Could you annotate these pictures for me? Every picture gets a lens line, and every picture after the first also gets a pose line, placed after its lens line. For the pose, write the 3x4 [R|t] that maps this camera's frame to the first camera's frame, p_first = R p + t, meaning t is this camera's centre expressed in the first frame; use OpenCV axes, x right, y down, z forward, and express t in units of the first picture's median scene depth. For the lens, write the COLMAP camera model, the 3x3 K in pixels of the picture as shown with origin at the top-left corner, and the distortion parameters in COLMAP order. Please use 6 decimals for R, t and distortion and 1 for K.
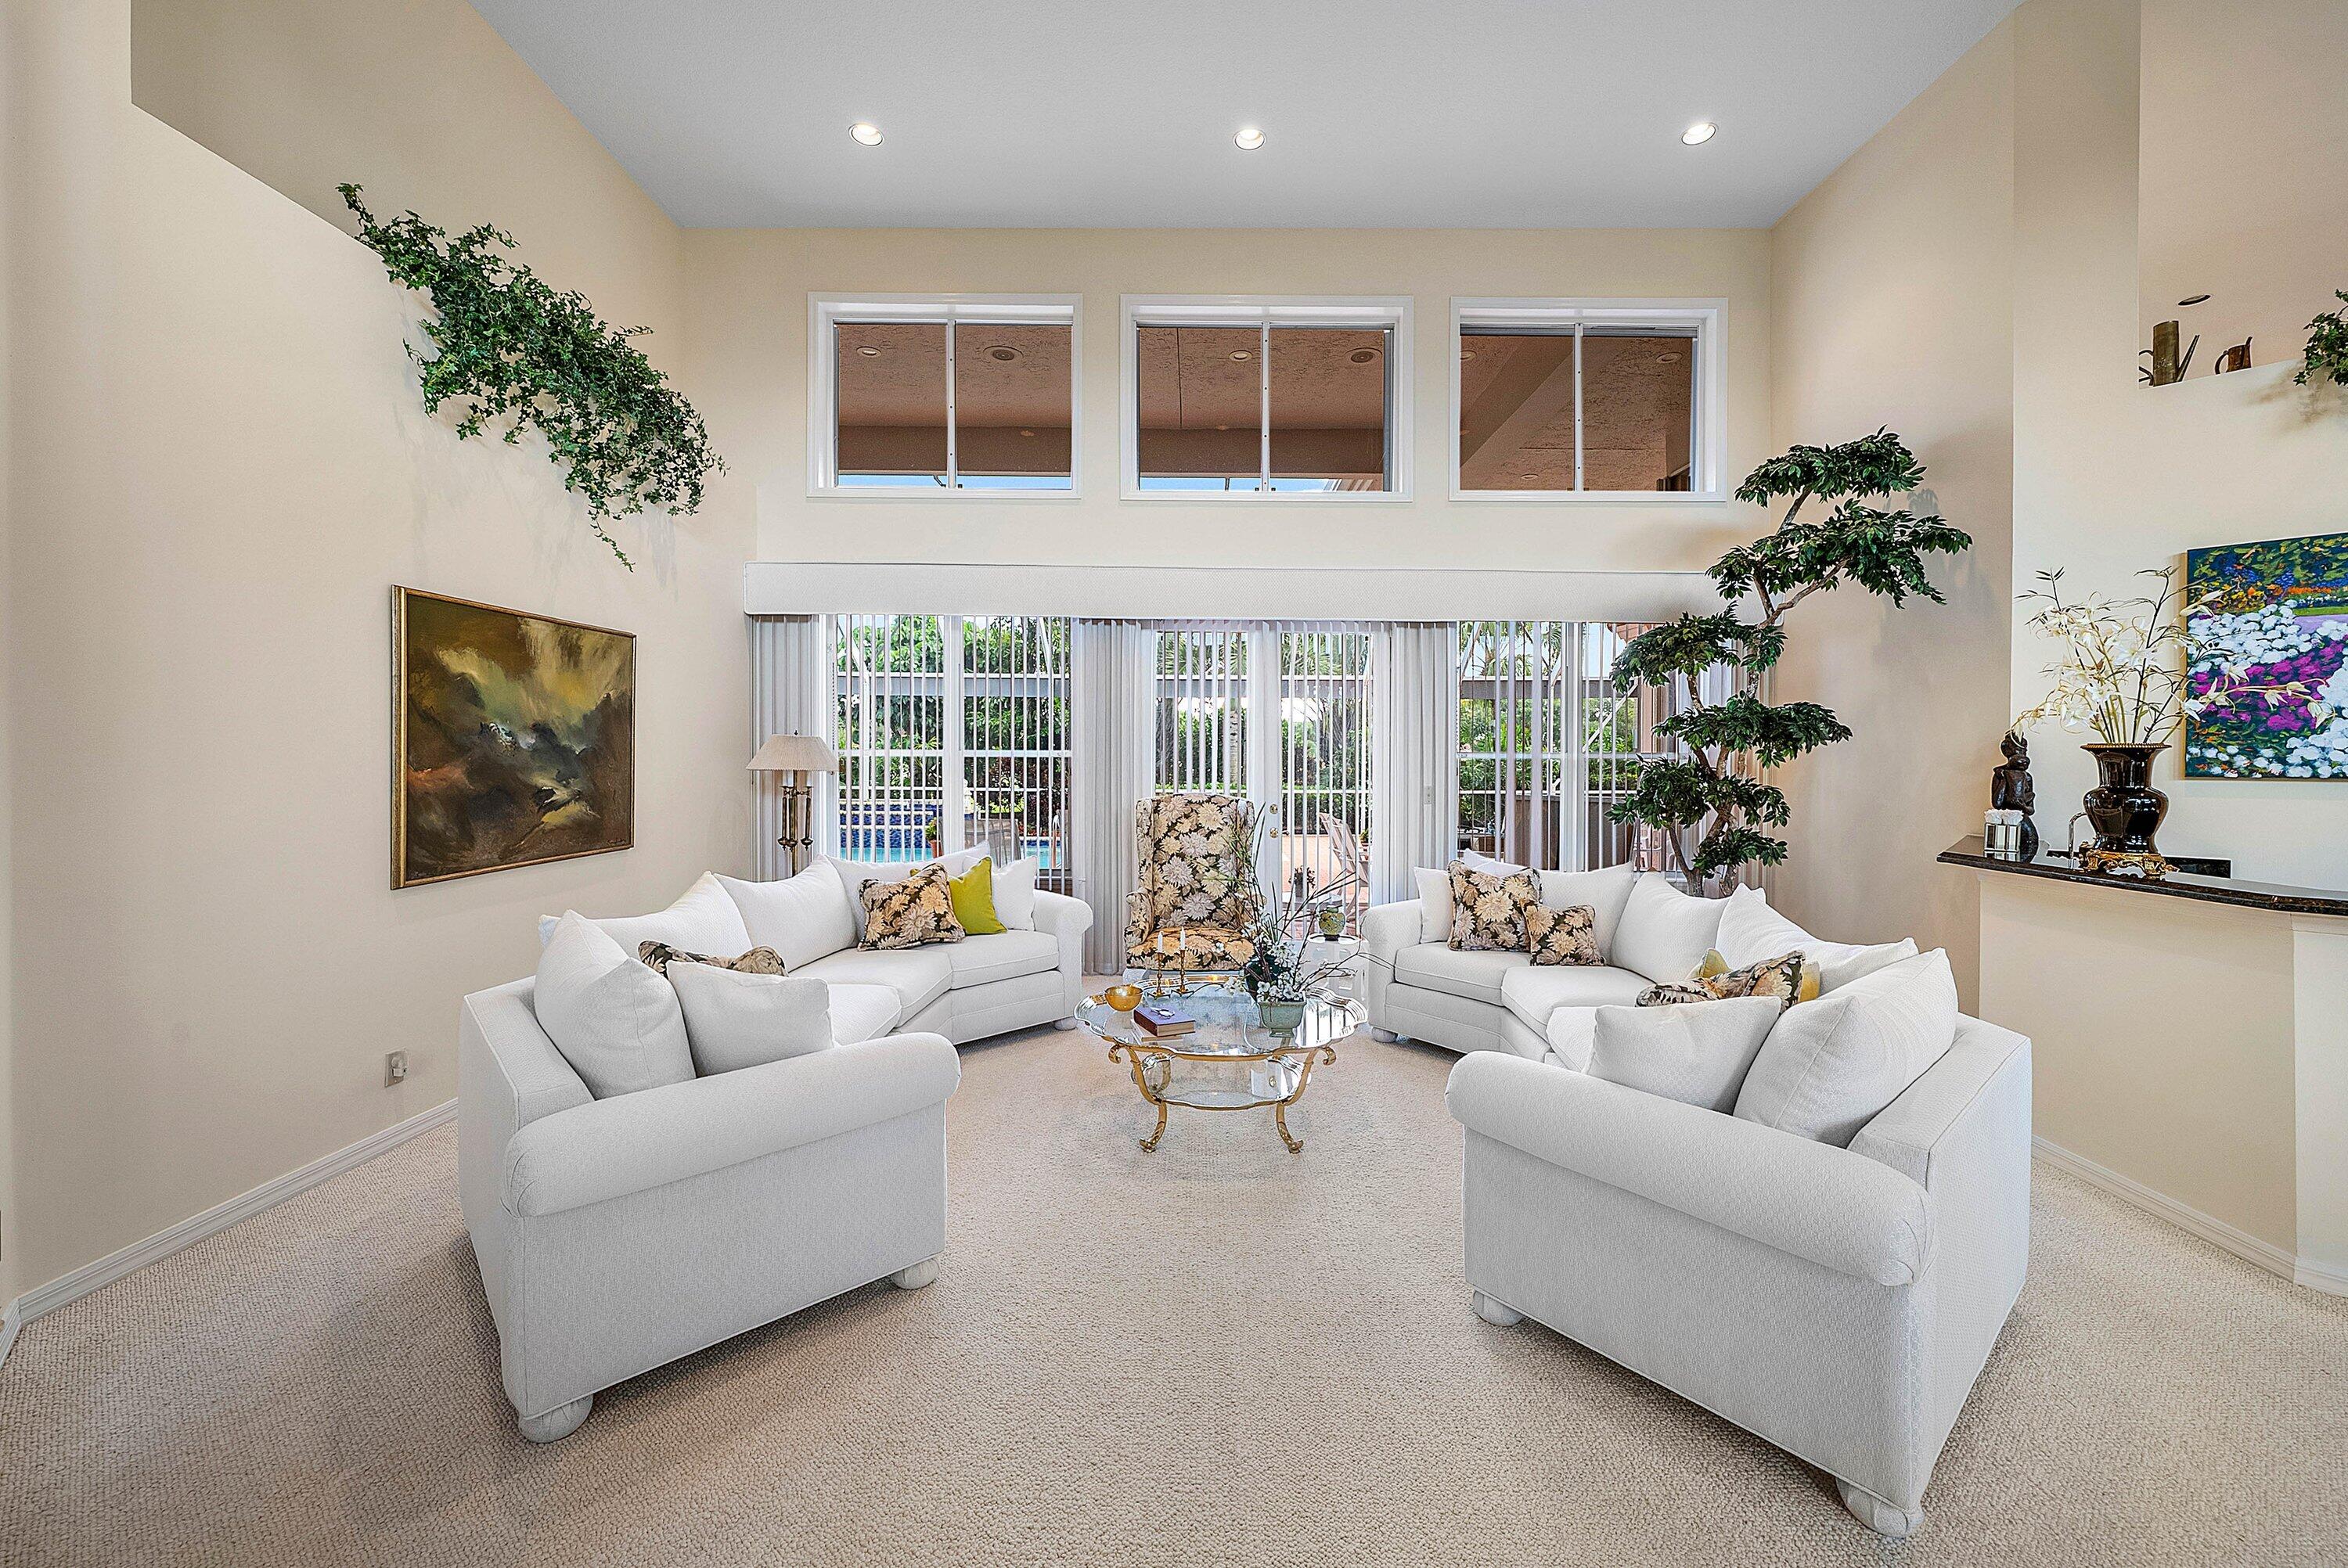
lens RADIAL K [[962.2, 0, 1163.4], [0, 962.2, 746.2], [0, 0, 1]] dist [-0.002839, -0.000408]
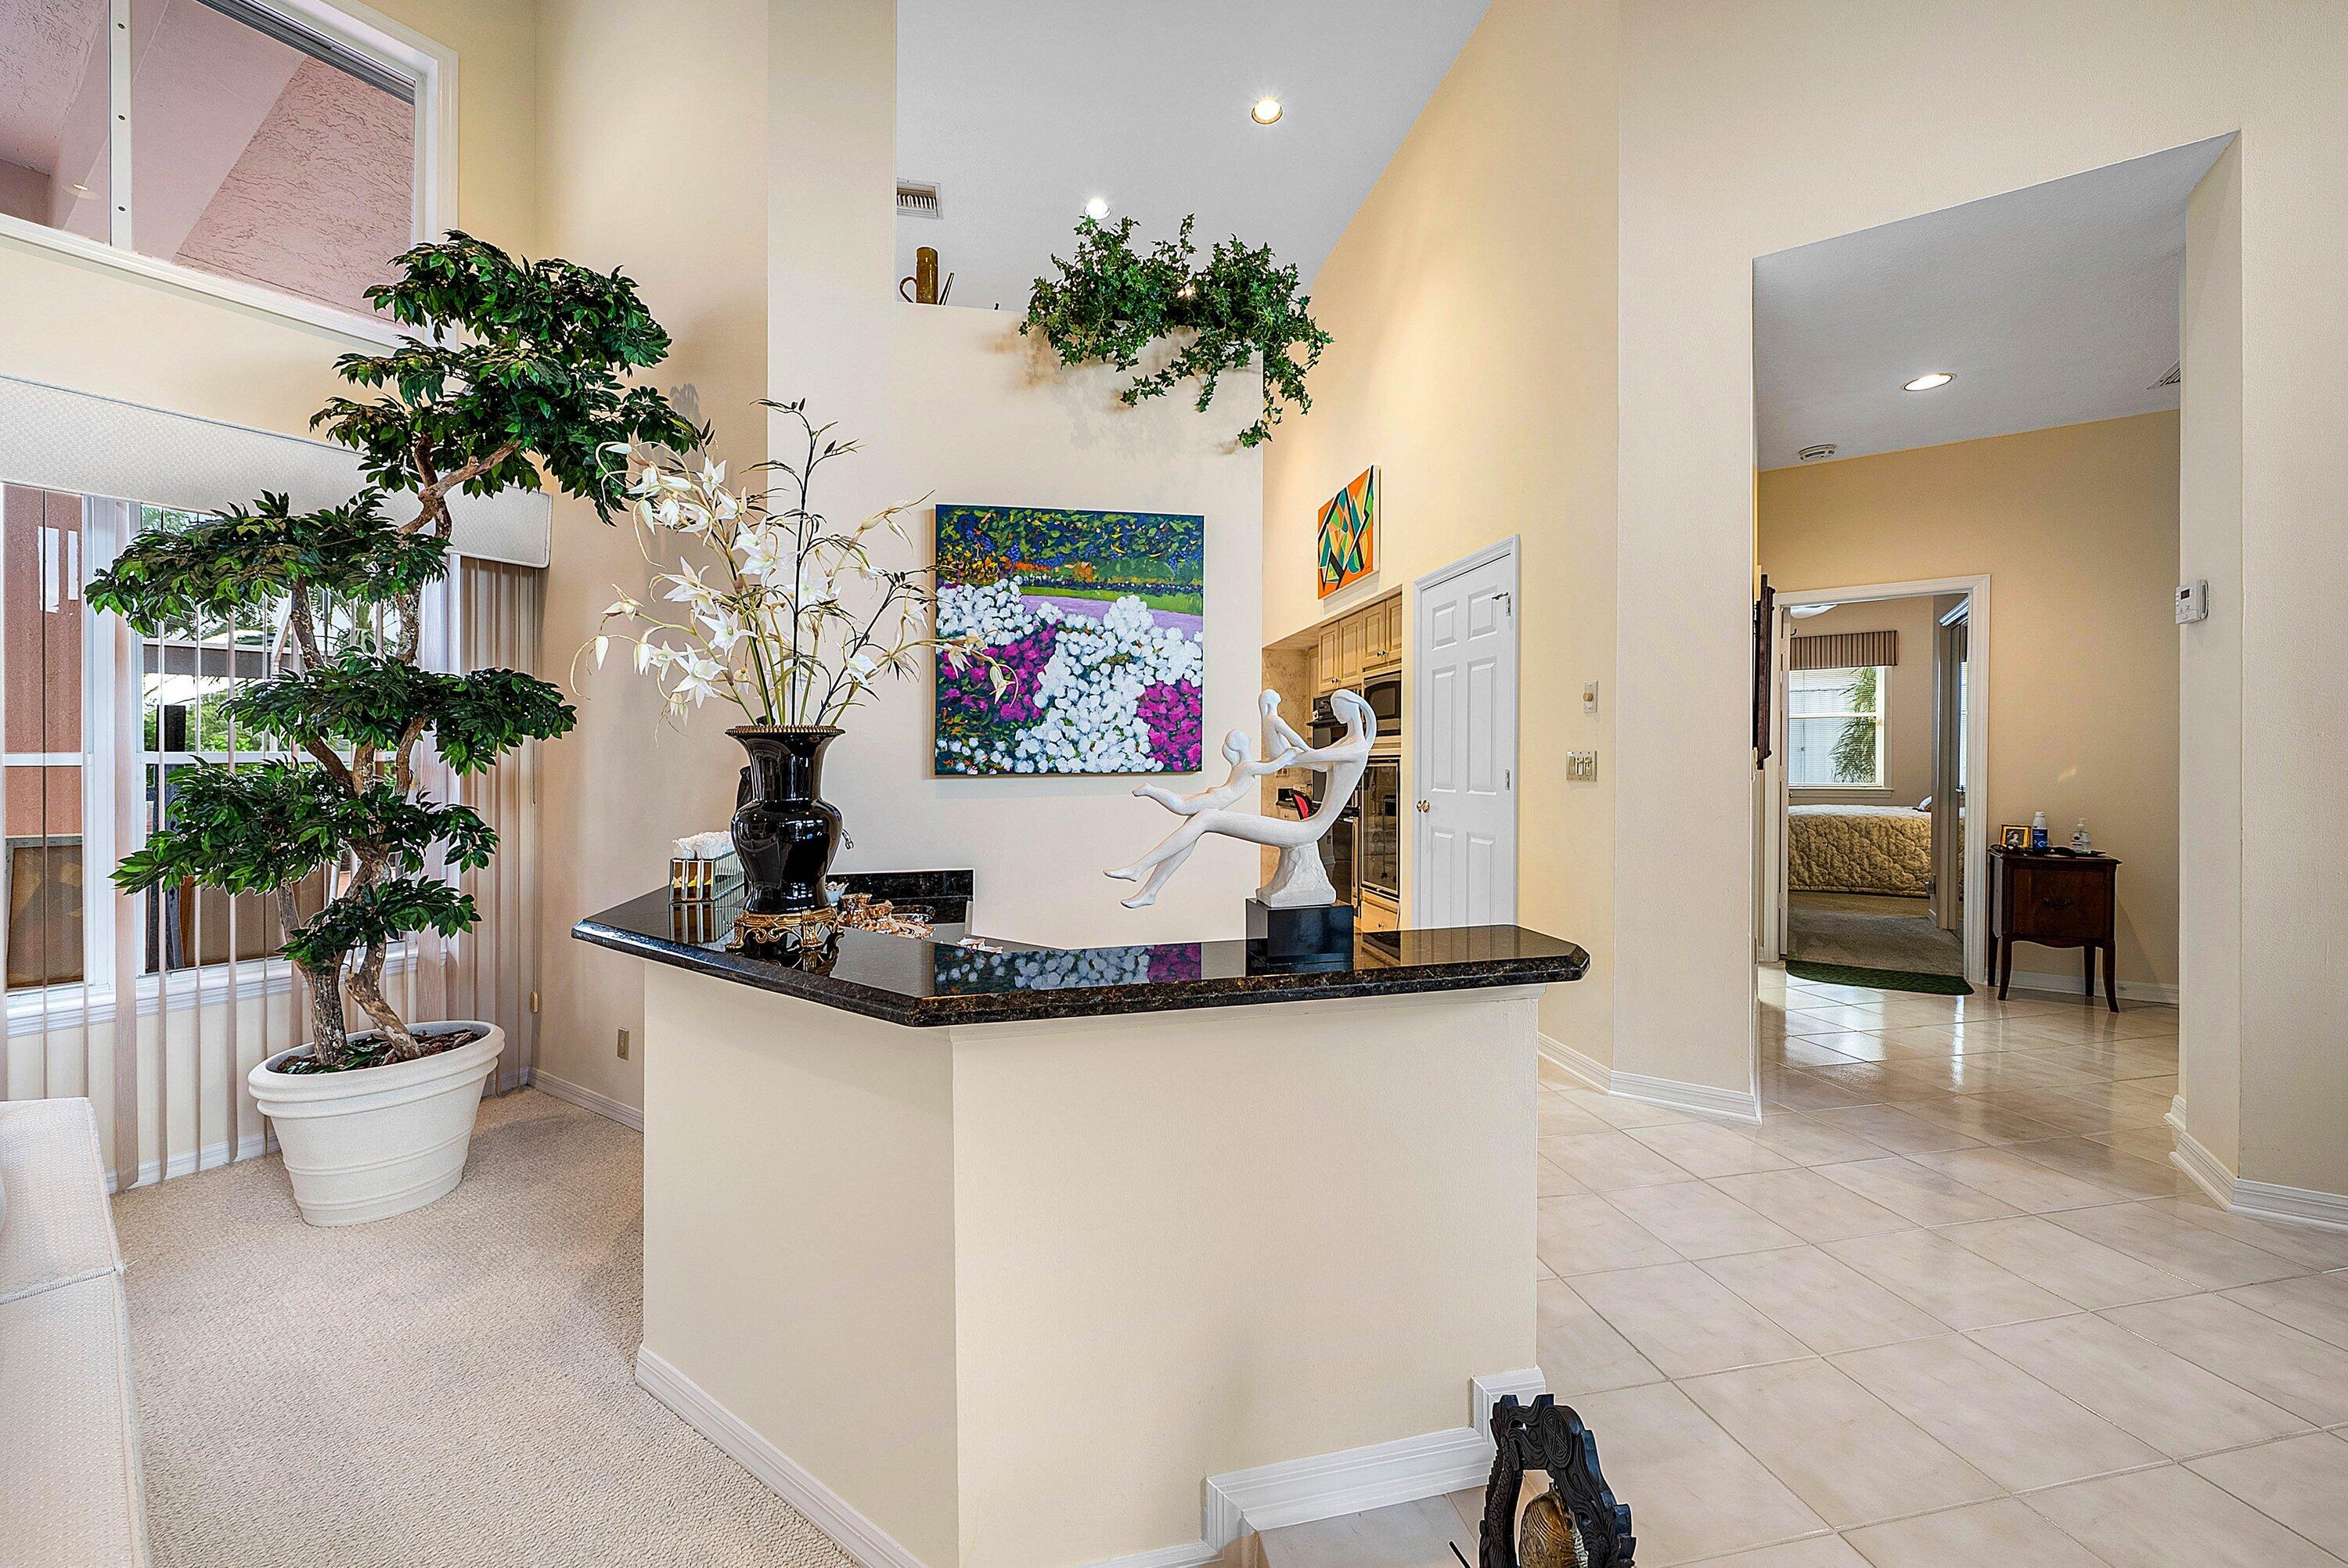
lens RADIAL K [[962.2, 0, 1163.4], [0, 962.2, 746.2], [0, 0, 1]] dist [-0.002839, -0.000408]
pose [[0.568864, -0.000704, 0.822431, 0.507076], [0.003670, 0.999992, -0.001682, 0.009147], [-0.822424, 0.003975, 0.568862, 0.370854]]
